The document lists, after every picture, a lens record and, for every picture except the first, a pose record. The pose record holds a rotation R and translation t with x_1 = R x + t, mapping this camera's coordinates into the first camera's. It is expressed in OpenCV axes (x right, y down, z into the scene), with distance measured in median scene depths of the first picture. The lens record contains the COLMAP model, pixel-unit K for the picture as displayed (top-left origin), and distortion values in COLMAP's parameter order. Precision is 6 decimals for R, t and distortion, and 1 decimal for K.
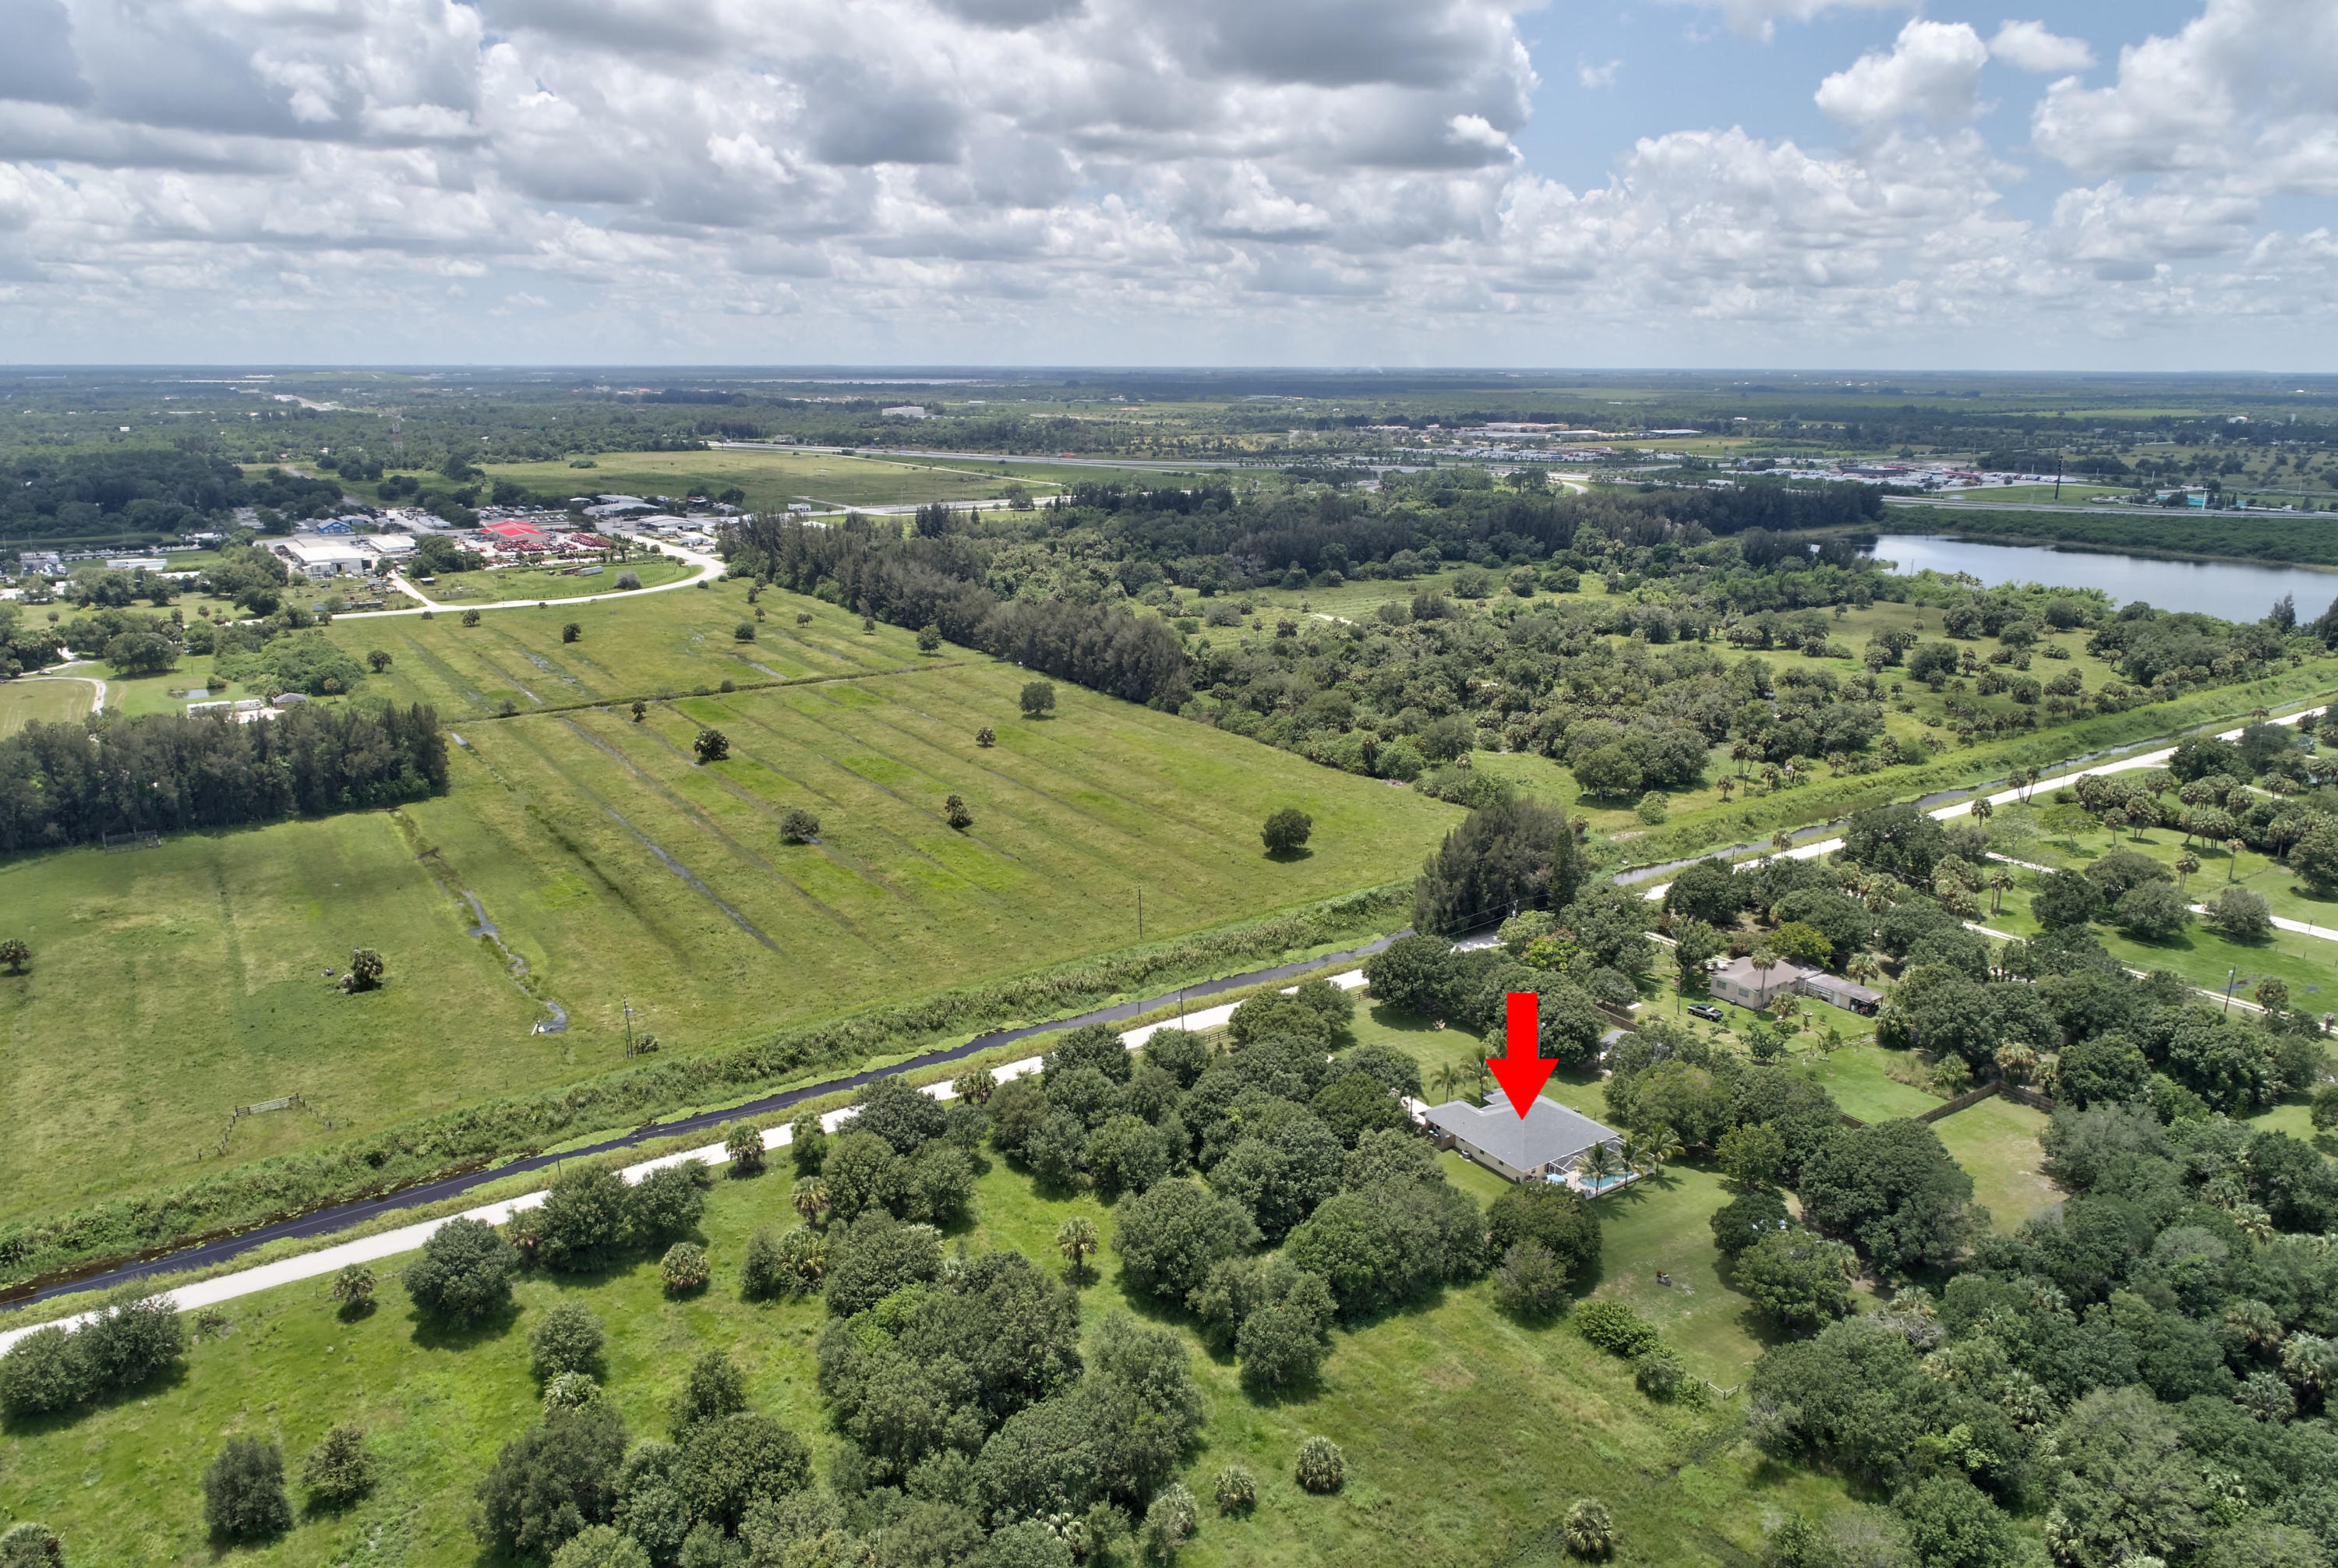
lens RADIAL K [[1570.5, 0, 1187.2], [0, 1570.5, 797.8], [0, 0, 1]] dist [-0.004040, 0.000931]
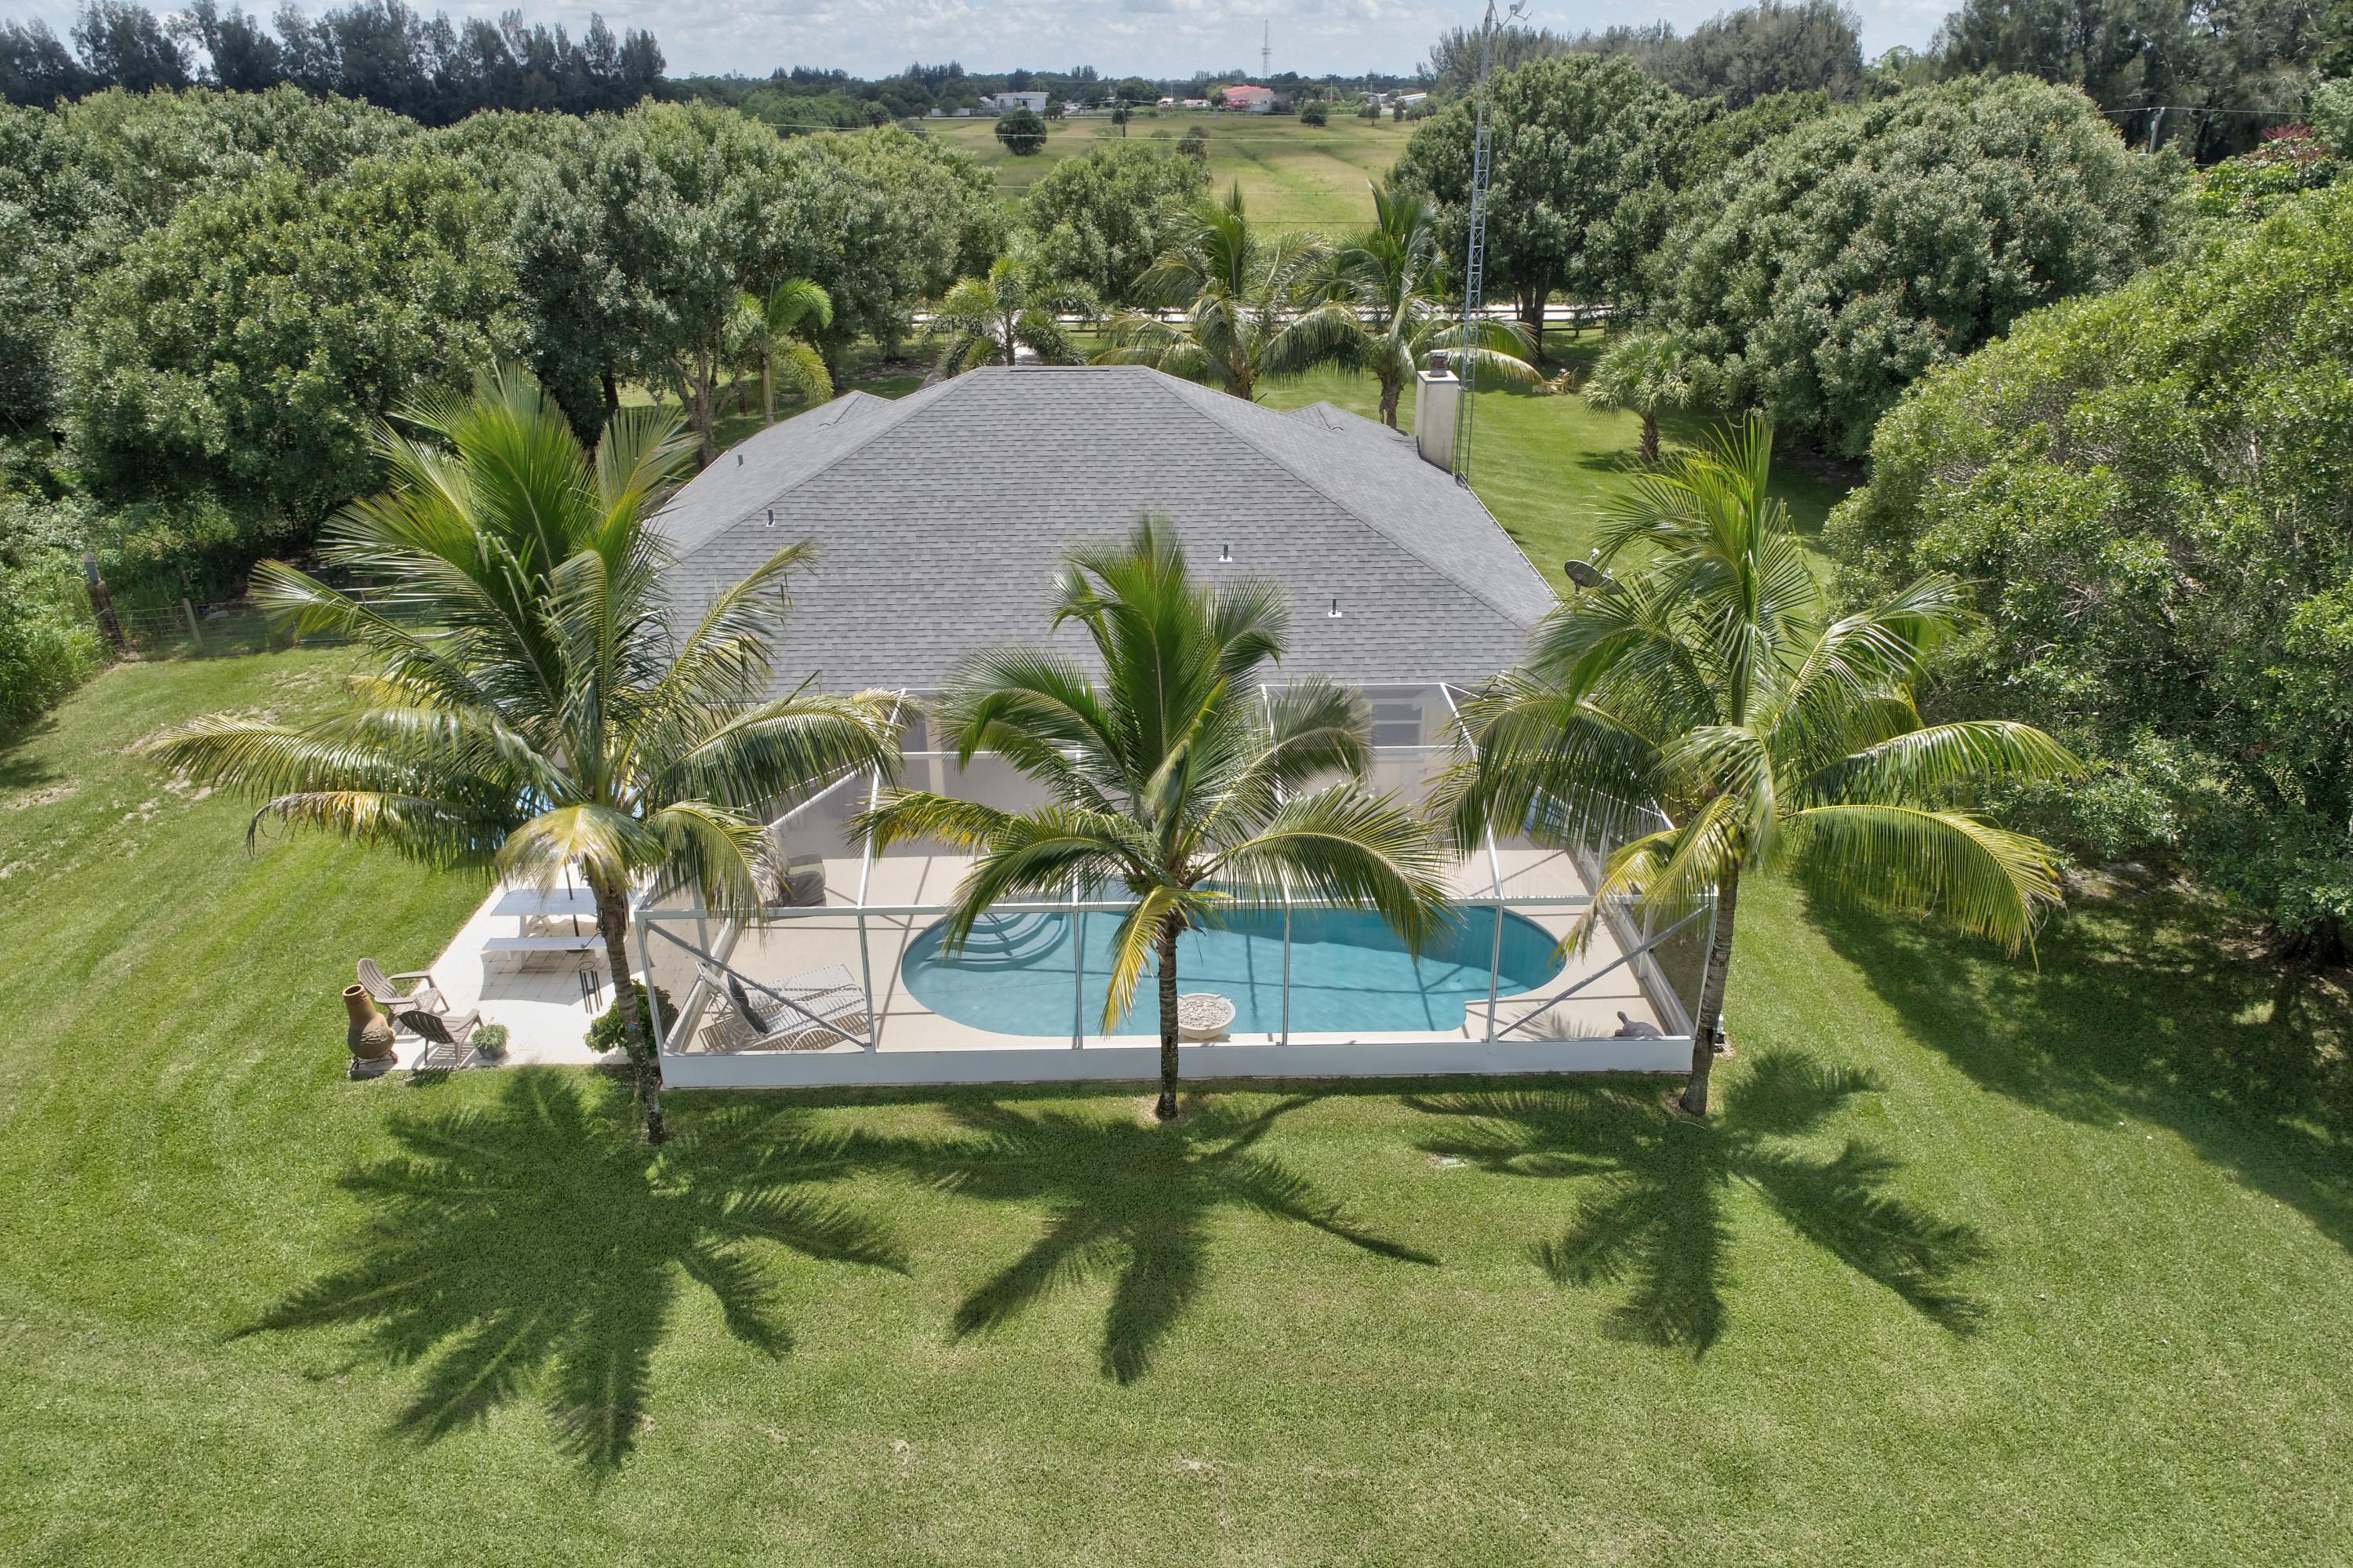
lens RADIAL K [[1574.1, 0, 1180.2], [0, 1574.1, 802.8], [0, 0, 1]] dist [-0.005027, 0.003314]
pose [[0.835752, 0.219814, -0.503190, 0.201194], [-0.137171, 0.970902, 0.196301, 0.133621], [0.531698, -0.095036, 0.841585, 0.579305]]
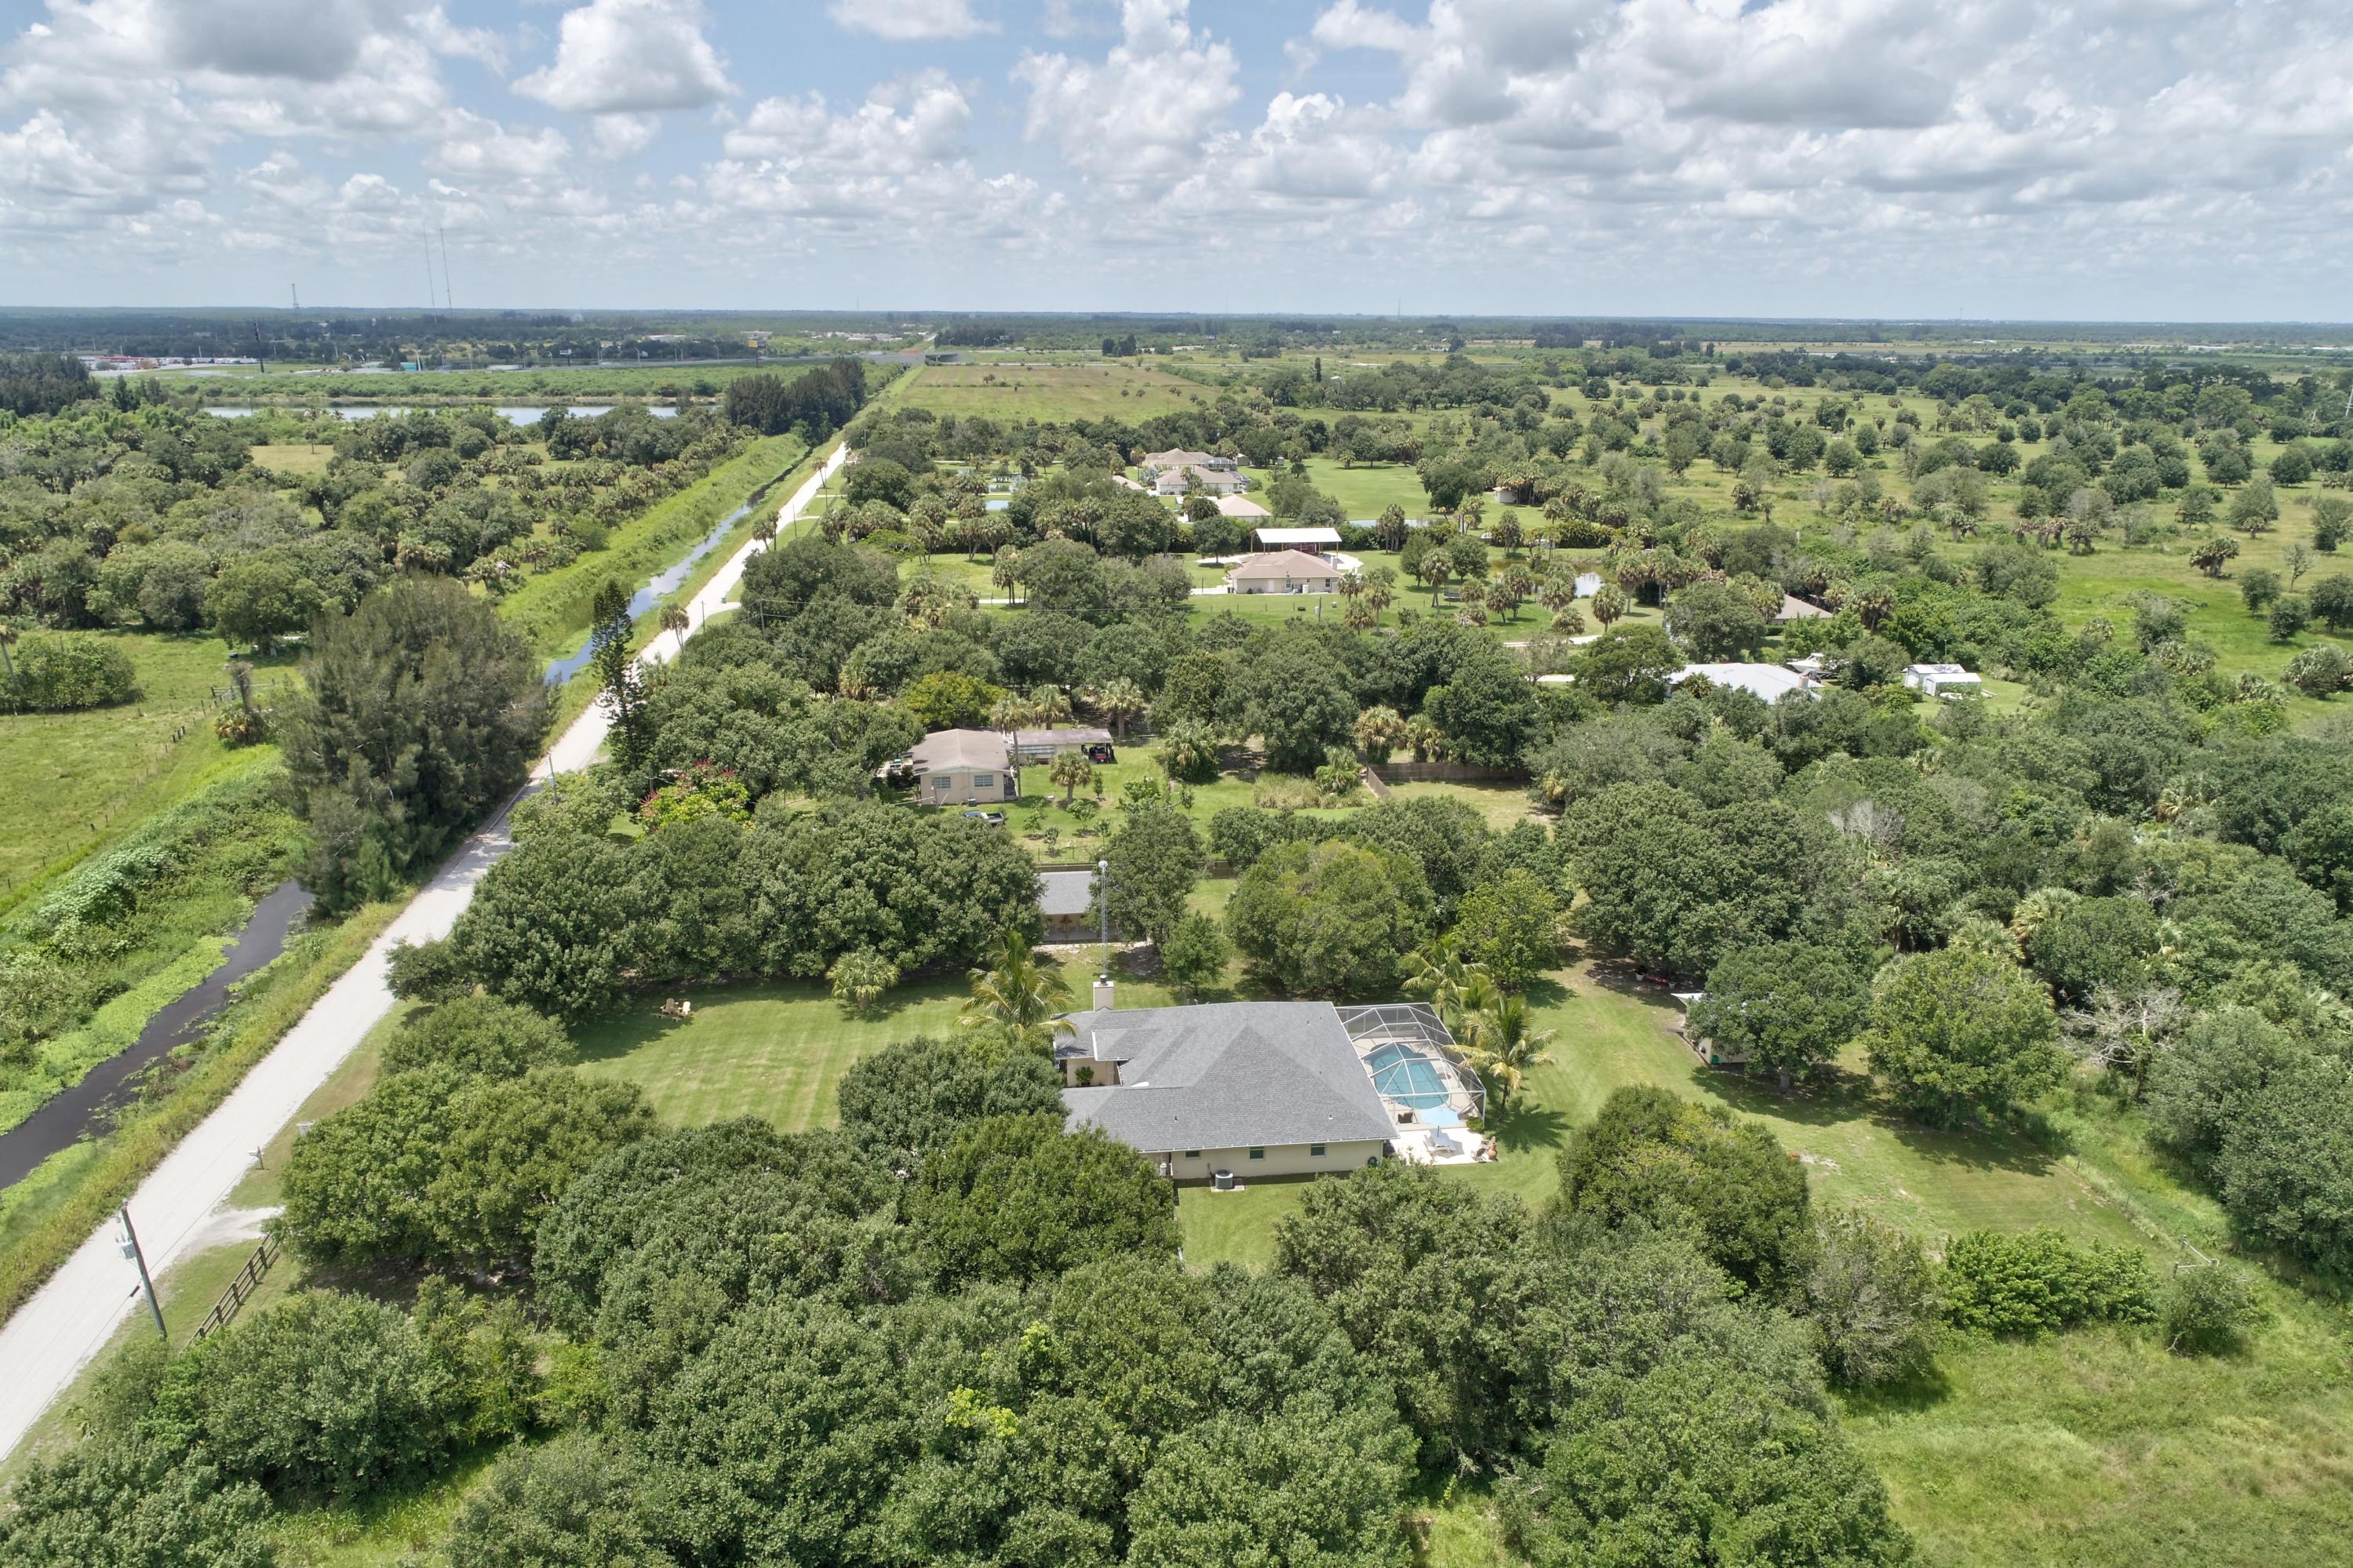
lens RADIAL K [[1573.8, 0, 1172.6], [0, 1573.8, 766.2], [0, 0, 1]] dist [-0.005027, 0.003314]
pose [[0.463329, -0.249056, 0.850469, -0.104140], [0.233179, 0.960140, 0.154139, 0.034037], [-0.854959, 0.126895, 0.502935, 0.511098]]
